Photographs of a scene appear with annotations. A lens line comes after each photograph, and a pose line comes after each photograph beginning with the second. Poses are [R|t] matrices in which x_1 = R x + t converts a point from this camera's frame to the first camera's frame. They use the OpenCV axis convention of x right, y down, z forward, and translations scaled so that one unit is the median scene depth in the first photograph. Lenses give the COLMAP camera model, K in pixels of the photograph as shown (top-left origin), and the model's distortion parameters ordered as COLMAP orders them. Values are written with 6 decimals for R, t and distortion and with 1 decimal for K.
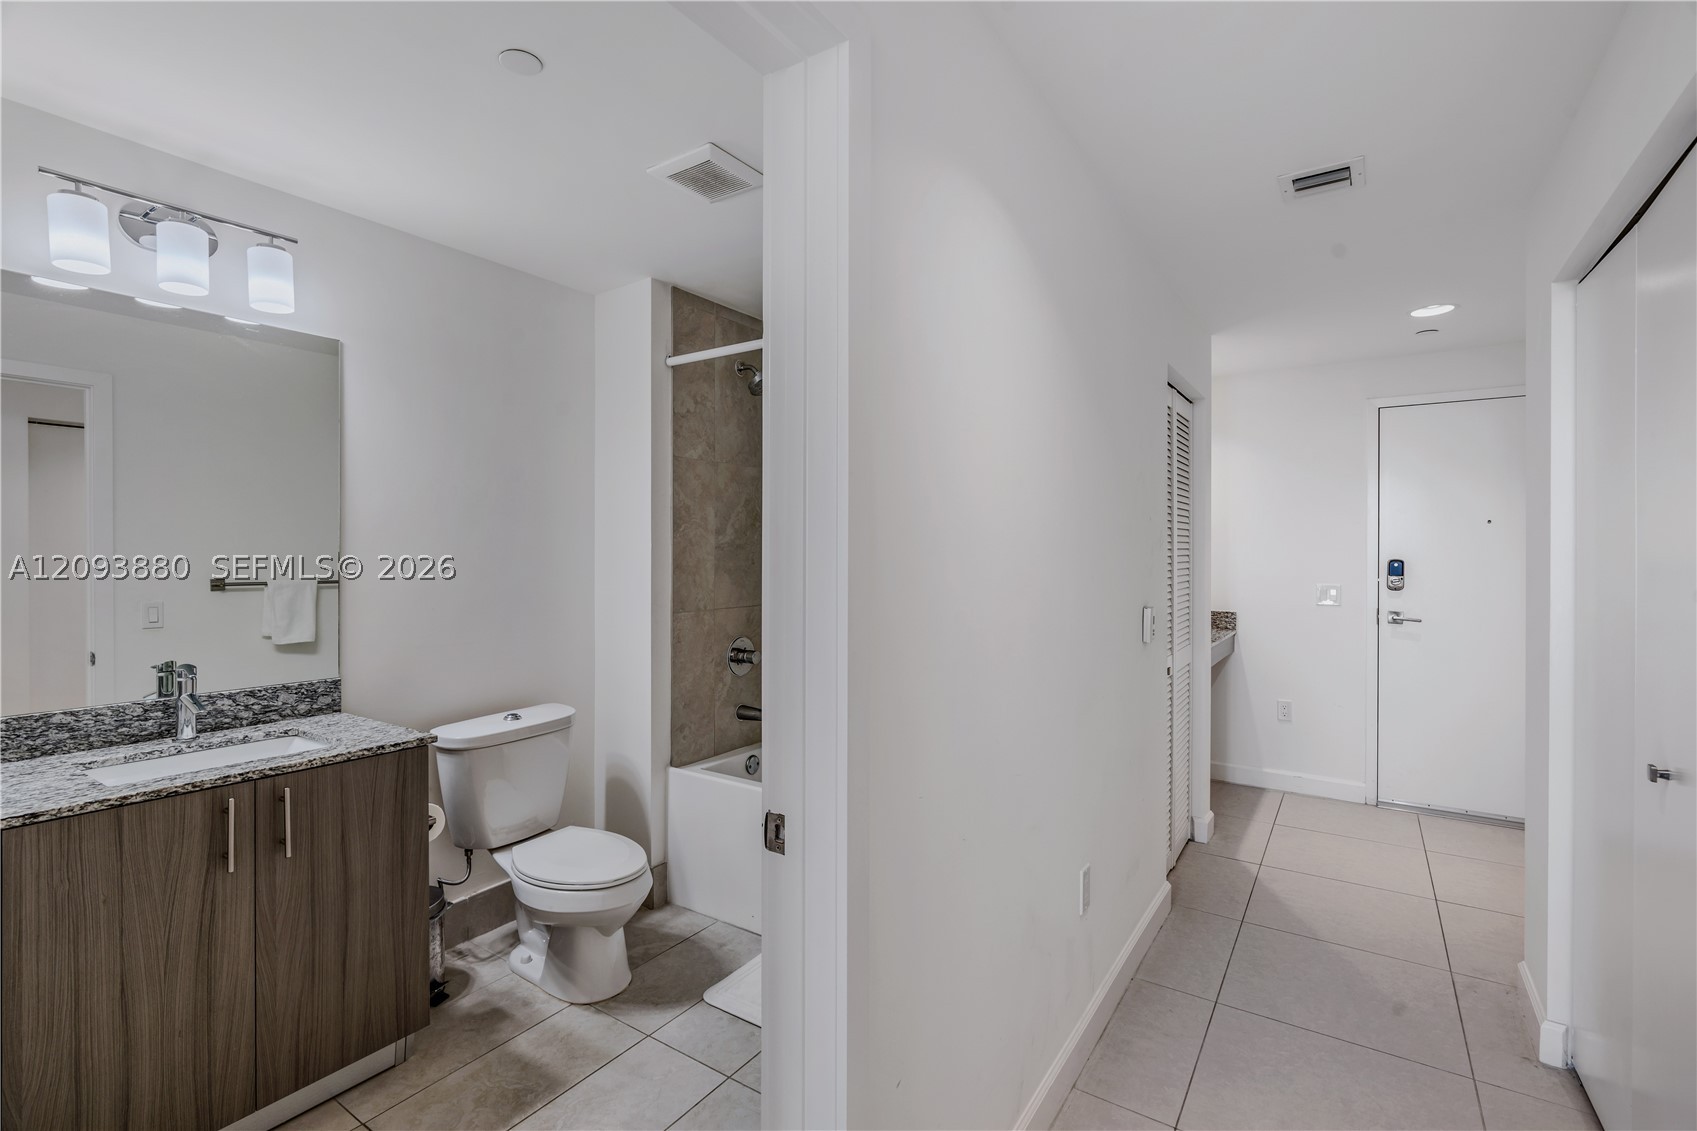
lens RADIAL K [[776.3, 0, 851.4], [0, 776.3, 555.0], [0, 0, 1]] dist [-0.001842, 0.000899]
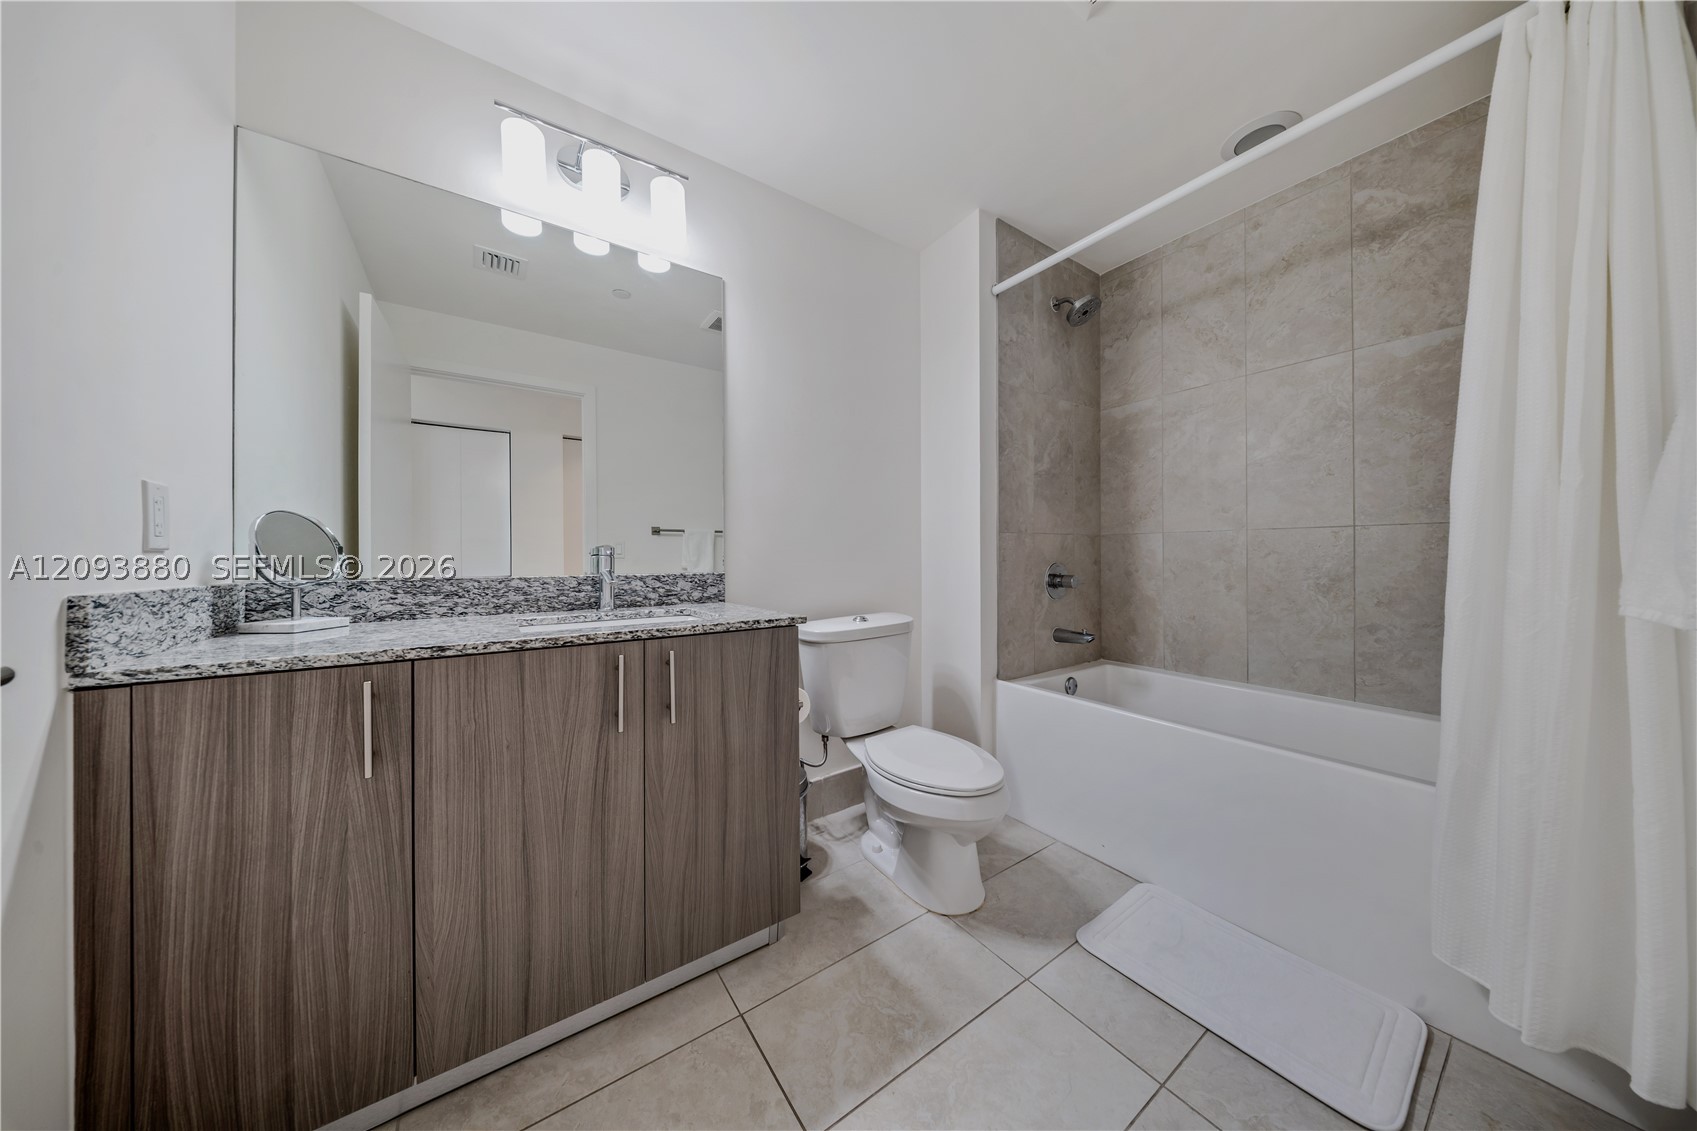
lens RADIAL K [[520.6, 0, 845.3], [0, 520.6, 559.5], [0, 0, 1]] dist [0.007983, -0.000033]
pose [[0.932703, 0.001305, -0.360642, -0.222811], [0.001666, 0.999967, 0.007927, 0.137709], [0.360641, -0.007995, 0.932671, 0.360076]]
